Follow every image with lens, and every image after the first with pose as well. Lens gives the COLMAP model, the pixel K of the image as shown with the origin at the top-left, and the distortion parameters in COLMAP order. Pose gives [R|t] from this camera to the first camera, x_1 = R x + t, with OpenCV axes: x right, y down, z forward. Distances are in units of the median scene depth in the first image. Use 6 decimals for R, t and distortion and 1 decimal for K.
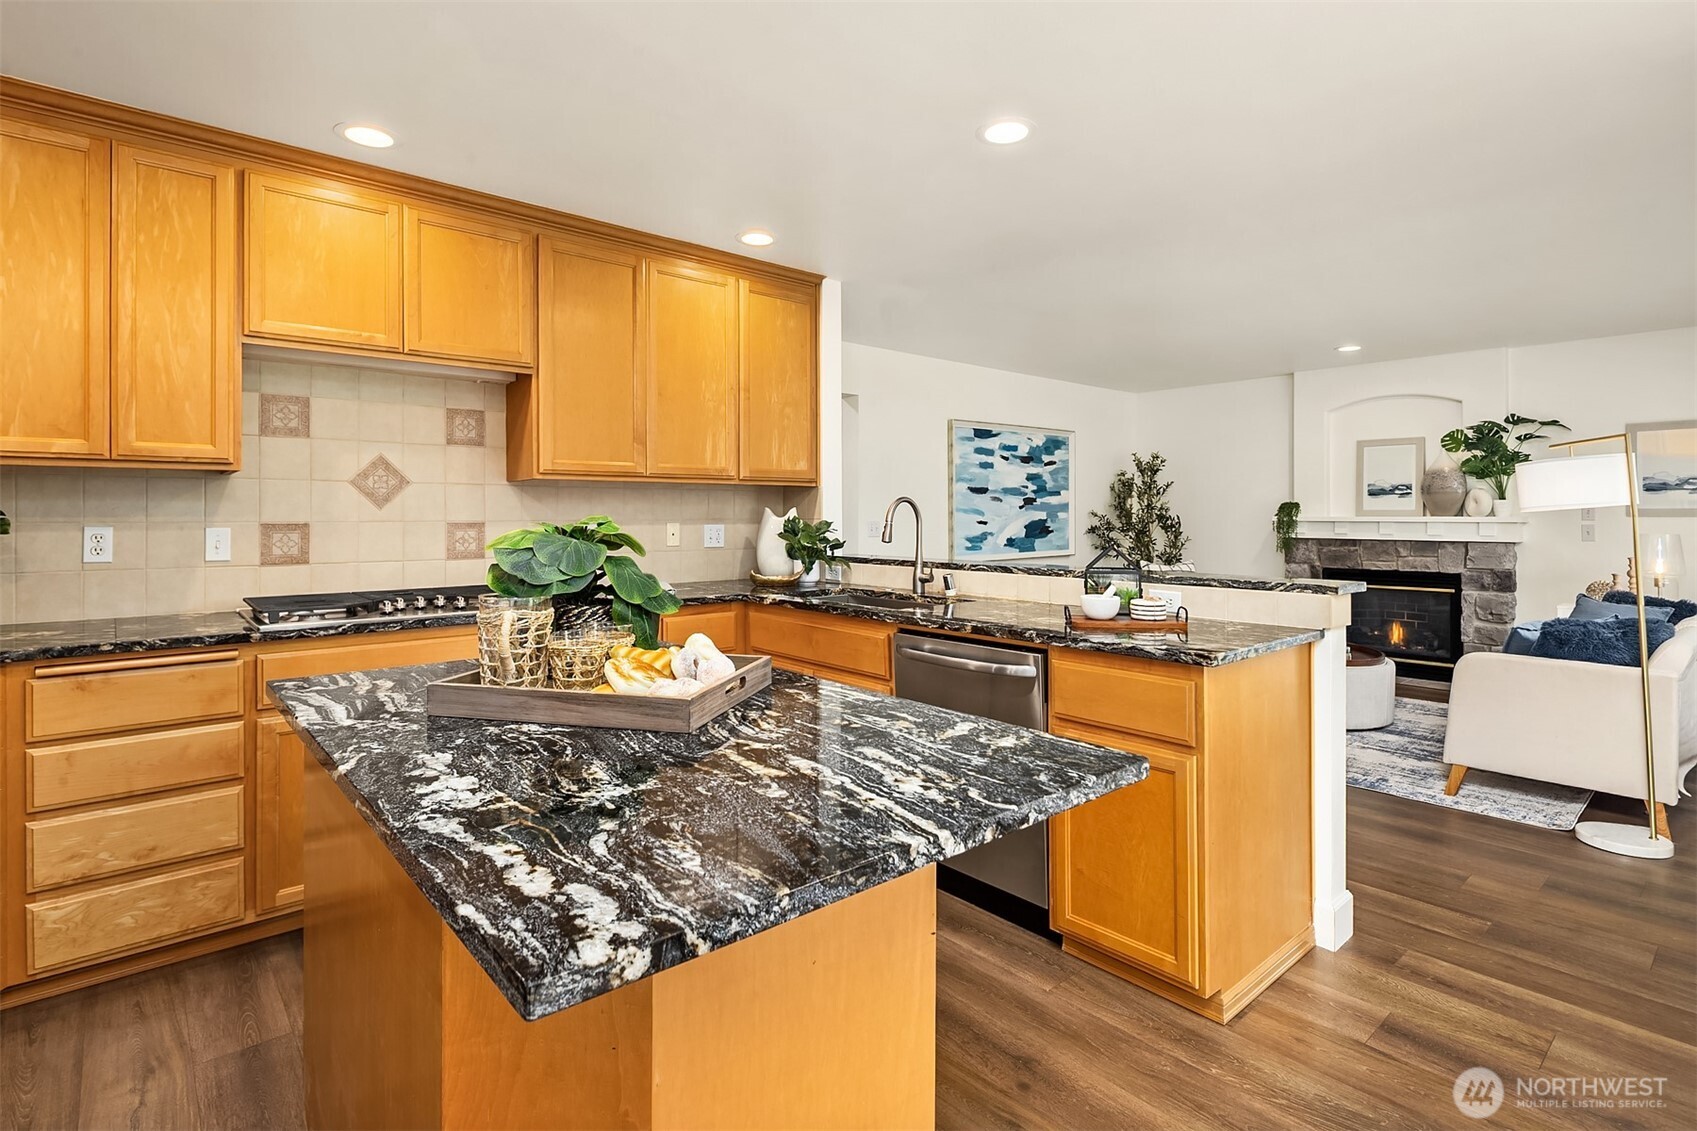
lens RADIAL K [[827.8, 0, 853.7], [0, 827.8, 513.7], [0, 0, 1]] dist [0.000634, -0.005322]
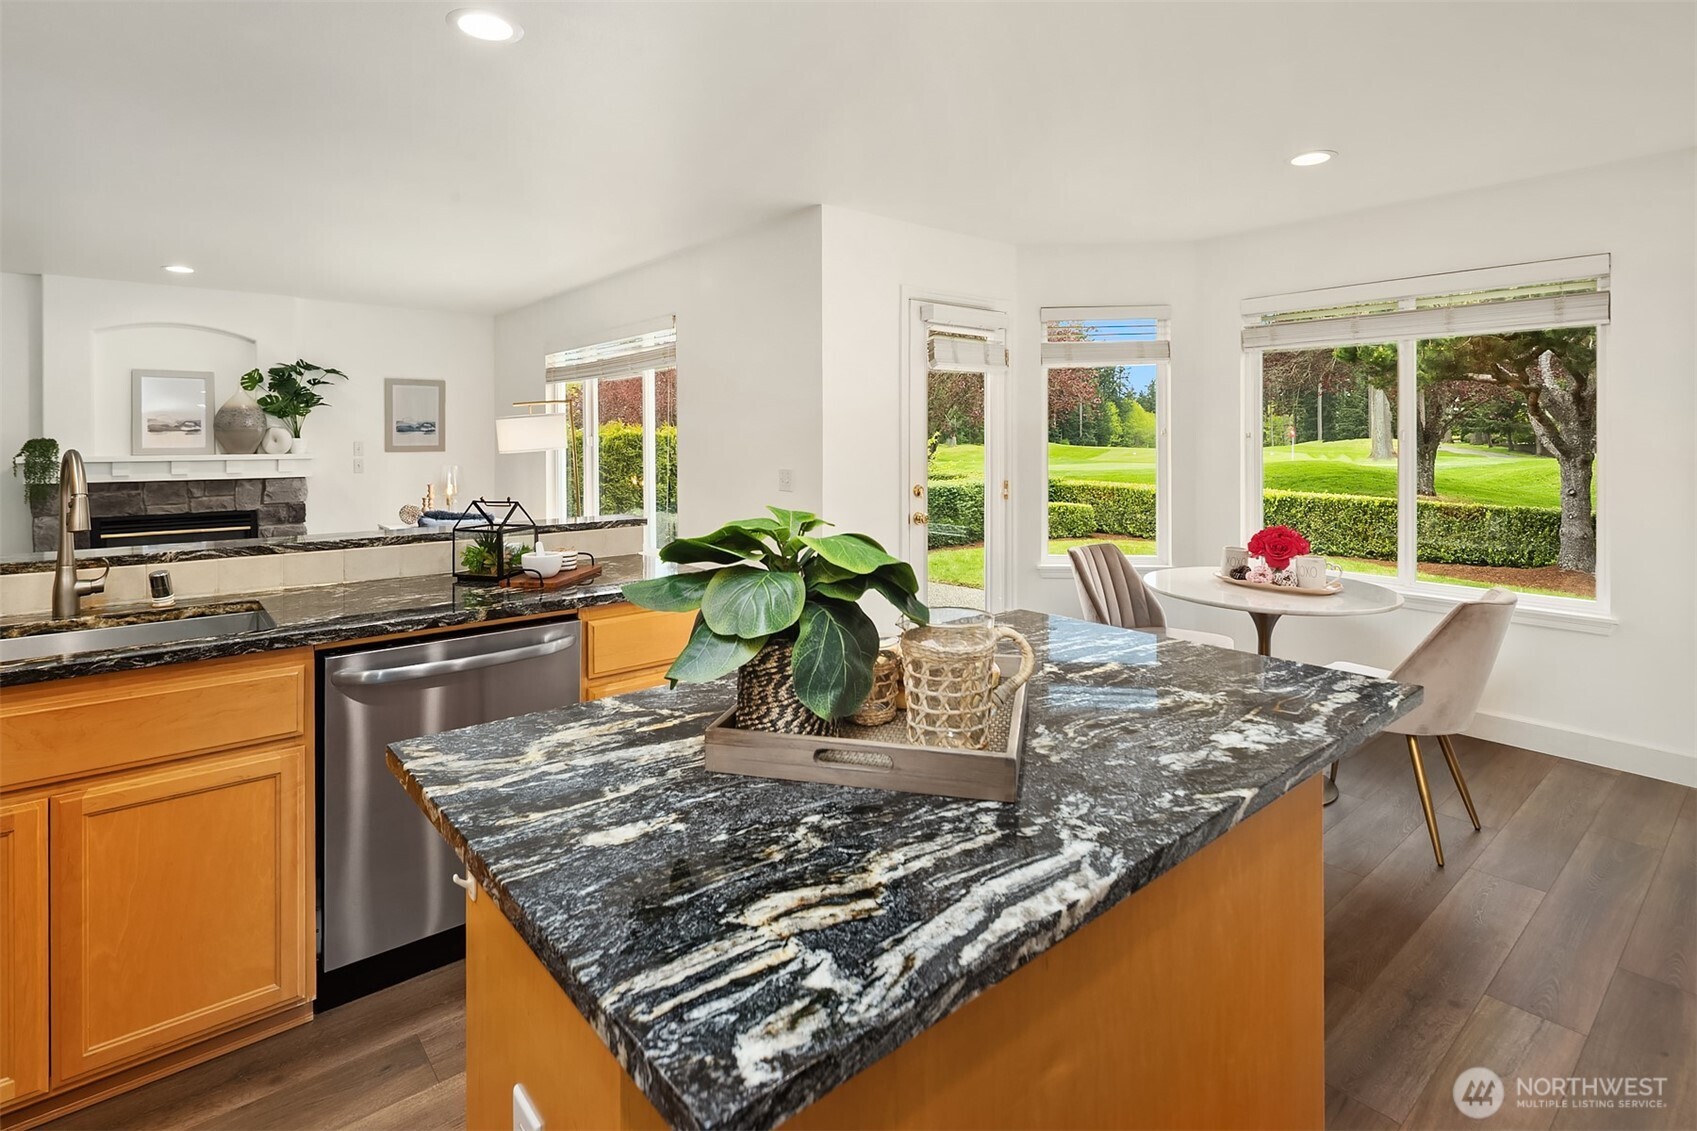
lens RADIAL K [[827.8, 0, 847.9], [0, 827.8, 439.0], [0, 0, 1]] dist [0.000634, -0.005322]
pose [[0.012389, -0.002372, 0.999920, -0.551051], [0.002383, 0.999994, 0.002343, -0.031259], [-0.999920, 0.002353, 0.012395, 0.510577]]
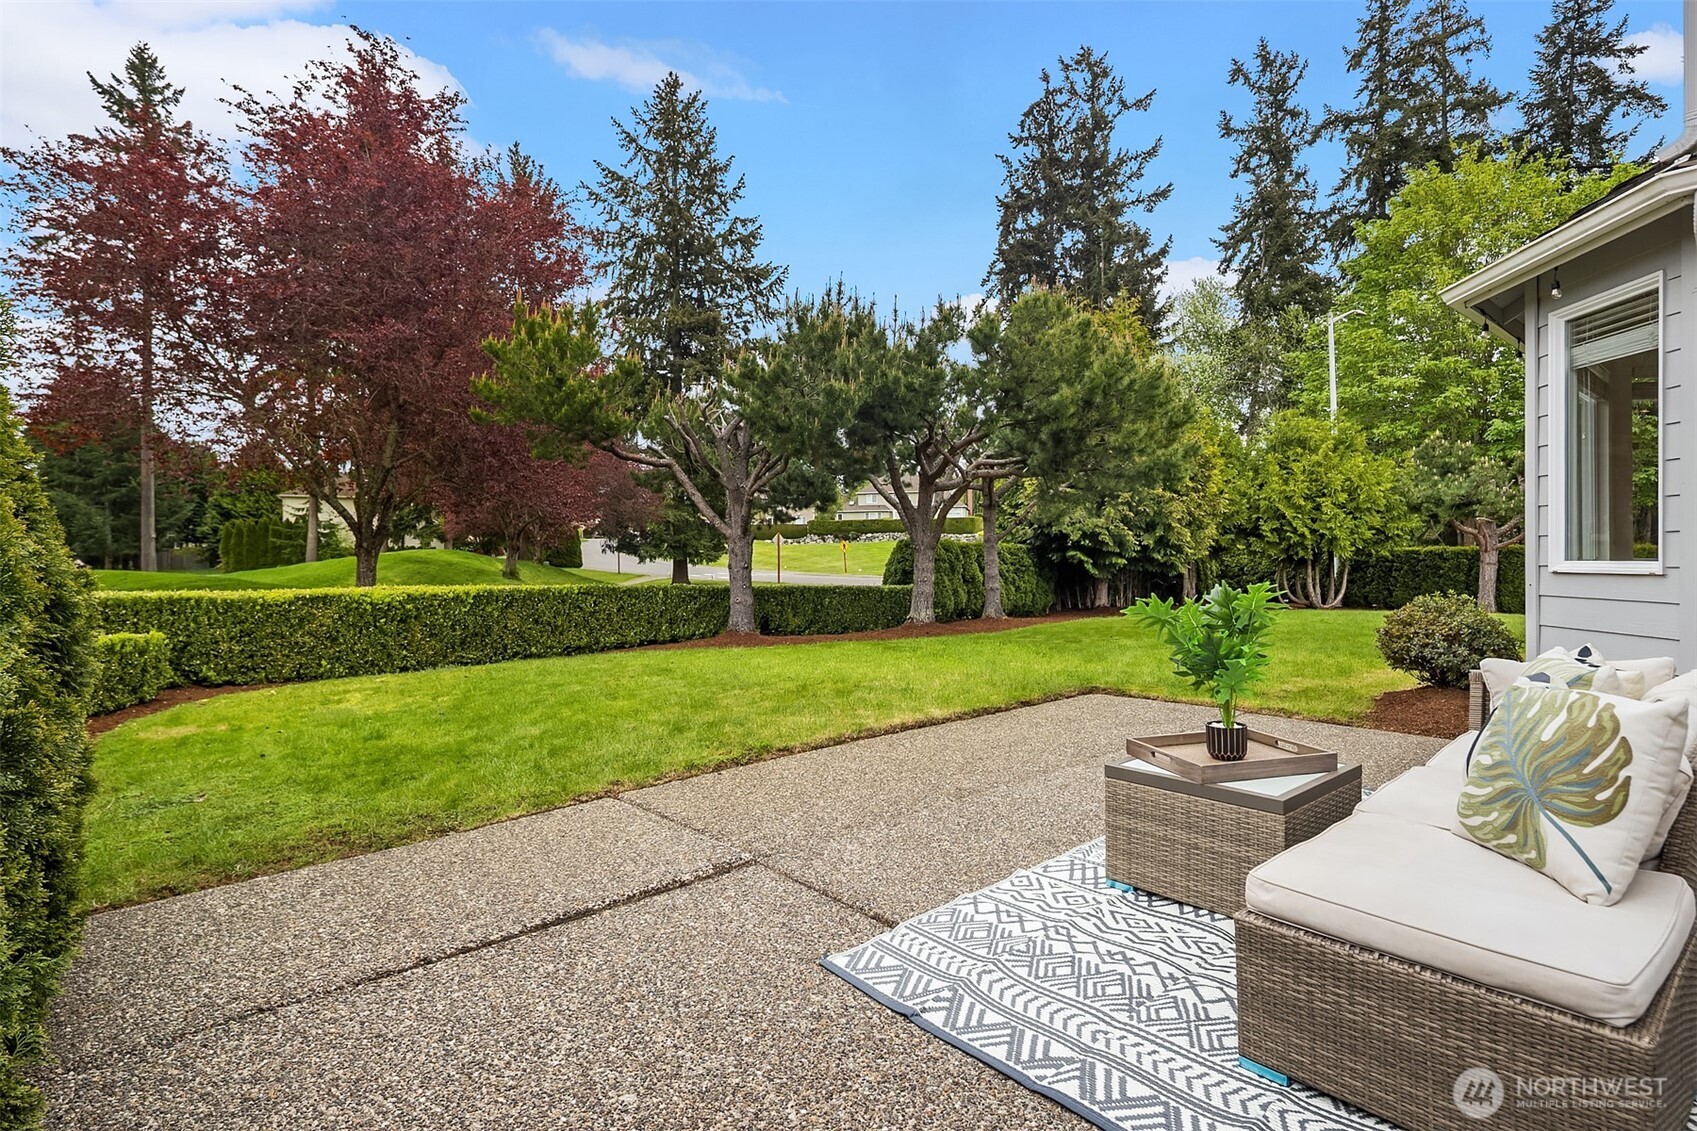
lens RADIAL K [[827.8, 0, 853.0], [0, 827.8, 566.9], [0, 0, 1]] dist [0.000634, -0.005322]
pose [[-0.999962, 0.008734, -0.000036, 2.394606], [0.008734, 0.999924, 0.008697, 0.181075], [0.000112, 0.008696, -0.999962, 1.568588]]
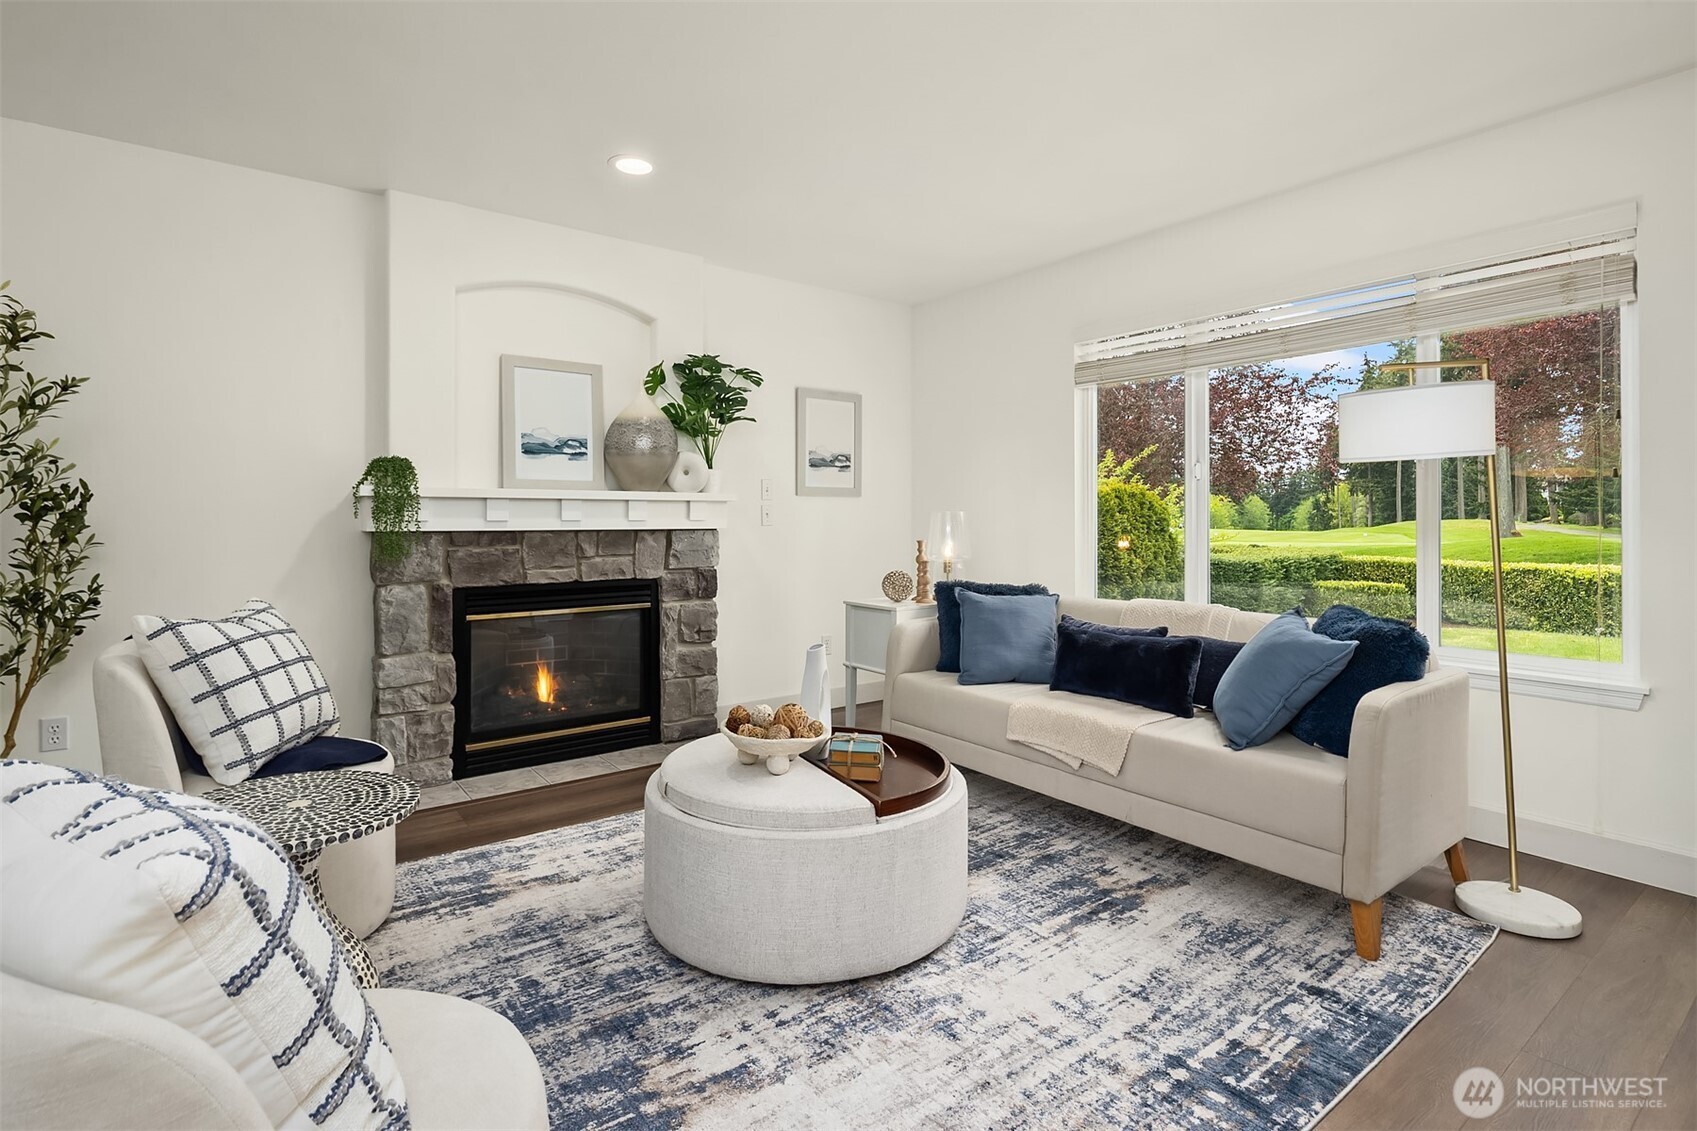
lens RADIAL K [[827.8, 0, 848.6], [0, 827.8, 521.0], [0, 0, 1]] dist [0.000634, -0.005322]
pose [[0.069841, -0.002978, 0.997554, 0.156172], [0.001135, 0.999995, 0.002906, 0.049141], [-0.997557, 0.000929, 0.069844, 1.588195]]
